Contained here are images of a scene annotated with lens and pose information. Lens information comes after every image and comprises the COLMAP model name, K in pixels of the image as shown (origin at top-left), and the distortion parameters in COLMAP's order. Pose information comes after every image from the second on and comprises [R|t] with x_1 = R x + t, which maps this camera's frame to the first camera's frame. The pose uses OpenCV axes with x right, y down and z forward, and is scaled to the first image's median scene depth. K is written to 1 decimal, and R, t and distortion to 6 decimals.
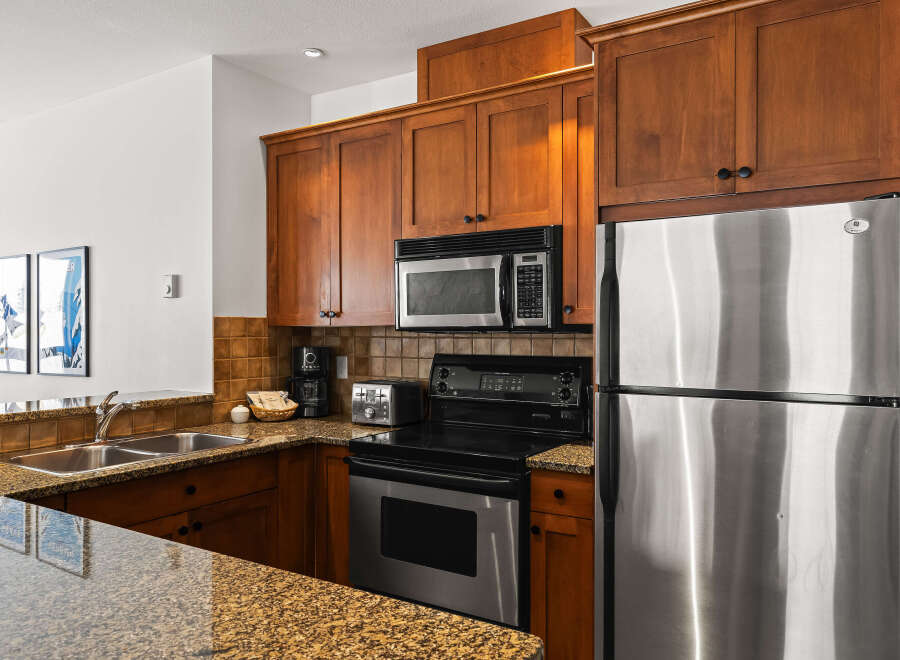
lens RADIAL K [[682.6, 0, 454.3], [0, 682.6, 328.5], [0, 0, 1]] dist [0.013335, -0.006837]
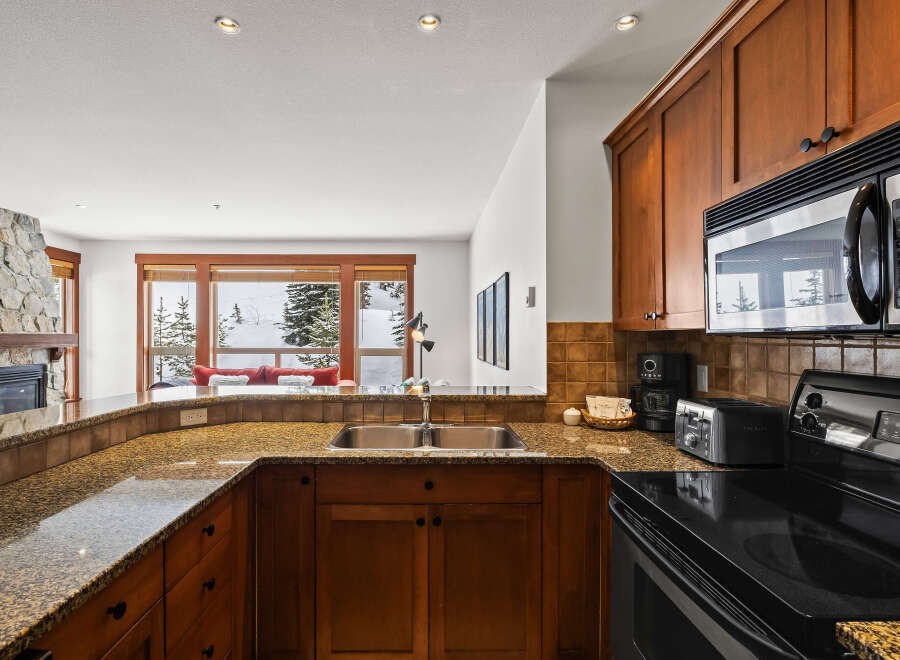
lens RADIAL K [[462.1, 0, 423.9], [0, 462.1, 337.3], [0, 0, 1]] dist [-0.004381, -0.000790]
pose [[0.531135, 0.002574, -0.847283, 0.163125], [0.002507, 0.999986, 0.004610, 0.002314], [0.847283, -0.004572, 0.531122, 0.462769]]
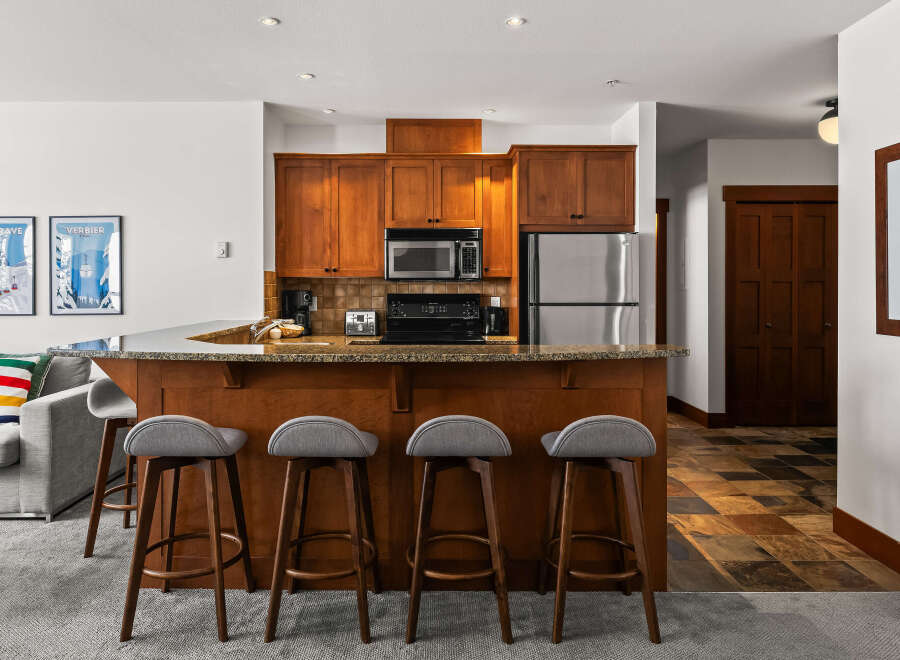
lens RADIAL K [[618.3, 0, 447.7], [0, 618.3, 286.2], [0, 0, 1]] dist [0.004780, -0.001290]
pose [[0.840943, -0.002036, 0.541120, -0.779674], [-0.001821, 0.999977, 0.006591, 0.007757], [-0.541121, -0.006528, 0.840920, -0.414389]]
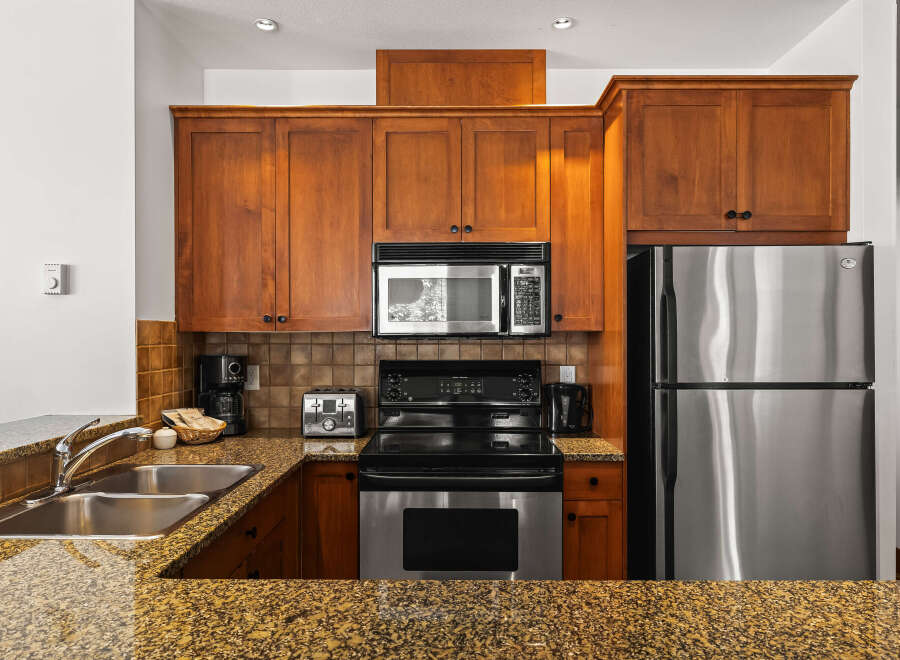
lens RADIAL K [[618.3, 0, 456.3], [0, 618.3, 338.2], [0, 0, 1]] dist [0.004780, -0.001290]
pose [[0.849289, -0.001440, 0.527926, -0.427748], [-0.000977, 0.999990, 0.004300, 0.000890], [-0.527927, -0.004168, 0.849279, 0.185754]]
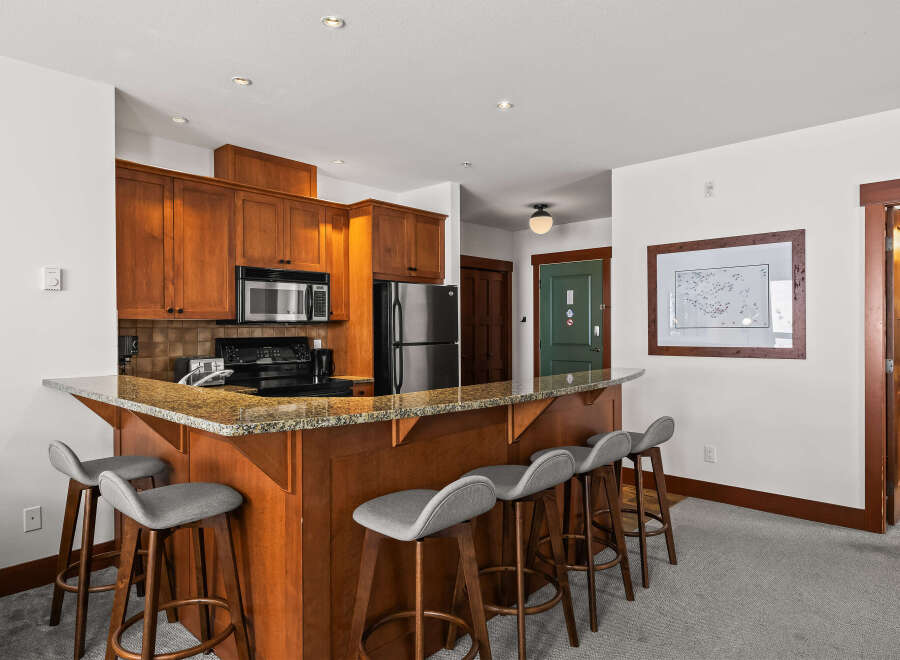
lens RADIAL K [[540.7, 0, 443.3], [0, 540.7, 333.9], [0, 0, 1]] dist [-0.008753, -0.002024]
pose [[0.192646, -0.012244, 0.981192, -1.184396], [0.001089, 0.999924, 0.012264, 0.013437], [-0.981268, -0.001295, 0.192645, 0.275132]]
